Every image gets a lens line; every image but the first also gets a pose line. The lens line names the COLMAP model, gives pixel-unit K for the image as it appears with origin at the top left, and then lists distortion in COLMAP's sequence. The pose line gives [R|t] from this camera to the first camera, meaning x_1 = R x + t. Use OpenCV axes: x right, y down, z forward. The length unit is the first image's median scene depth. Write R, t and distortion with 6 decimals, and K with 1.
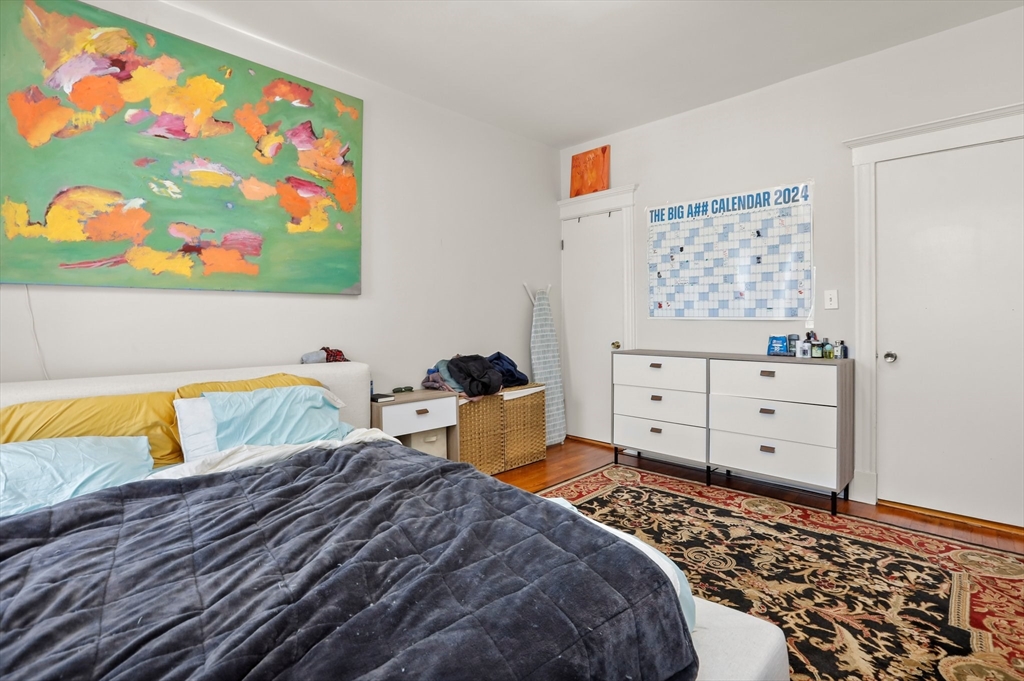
lens RADIAL K [[482.8, 0, 527.2], [0, 482.8, 320.8], [0, 0, 1]] dist [-0.057626, 0.018490]
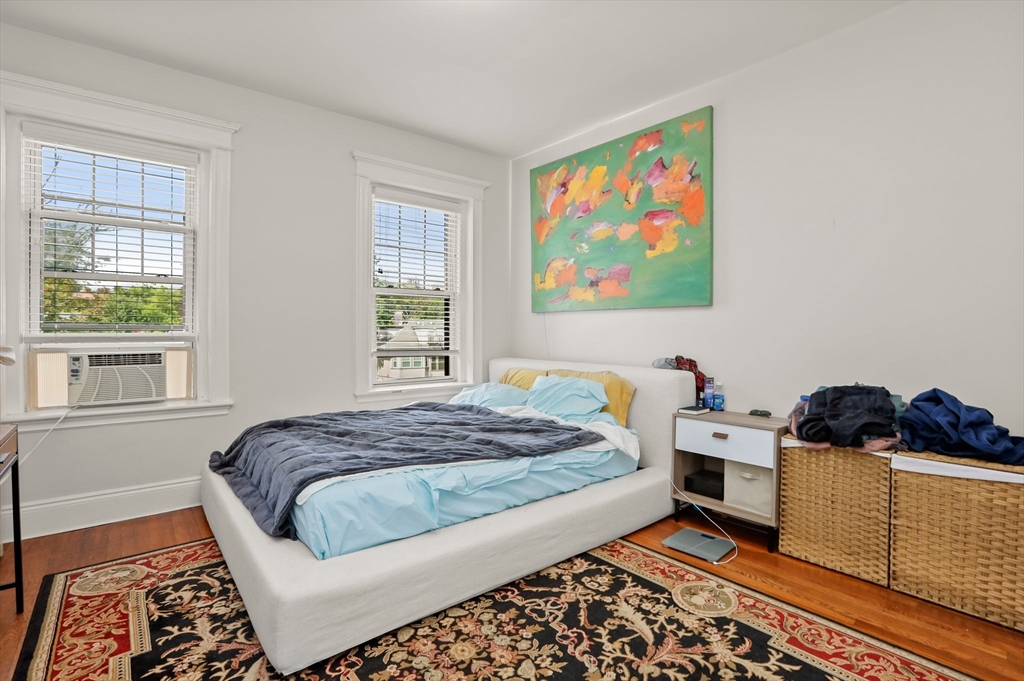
lens RADIAL K [[485.9, 0, 508.6], [0, 485.9, 335.2], [0, 0, 1]] dist [-0.056559, 0.020896]
pose [[-0.124995, 0.012251, -0.992082, 0.948417], [-0.005475, 0.999900, 0.013037, -0.004265], [0.992142, 0.007061, -0.124915, 0.991155]]
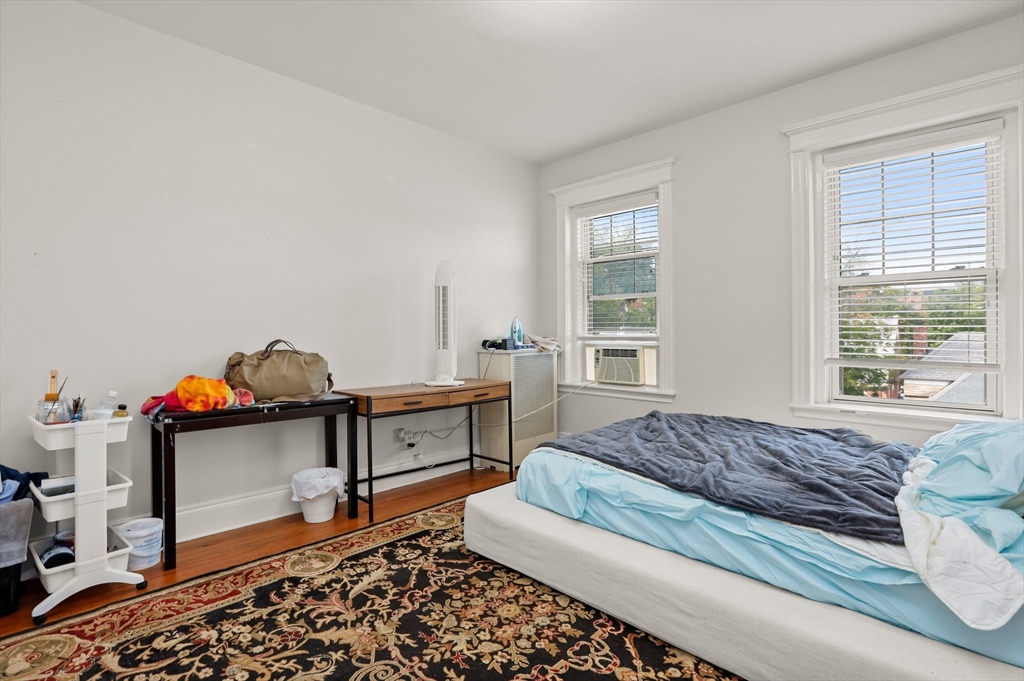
lens RADIAL K [[485.9, 0, 508.6], [0, 485.9, 335.2], [0, 0, 1]] dist [-0.056559, 0.020896]
pose [[-0.999519, 0.006849, 0.030260, 0.183253], [0.007068, 0.999950, 0.007126, -0.001810], [-0.030210, 0.007336, -0.999517, 1.697755]]
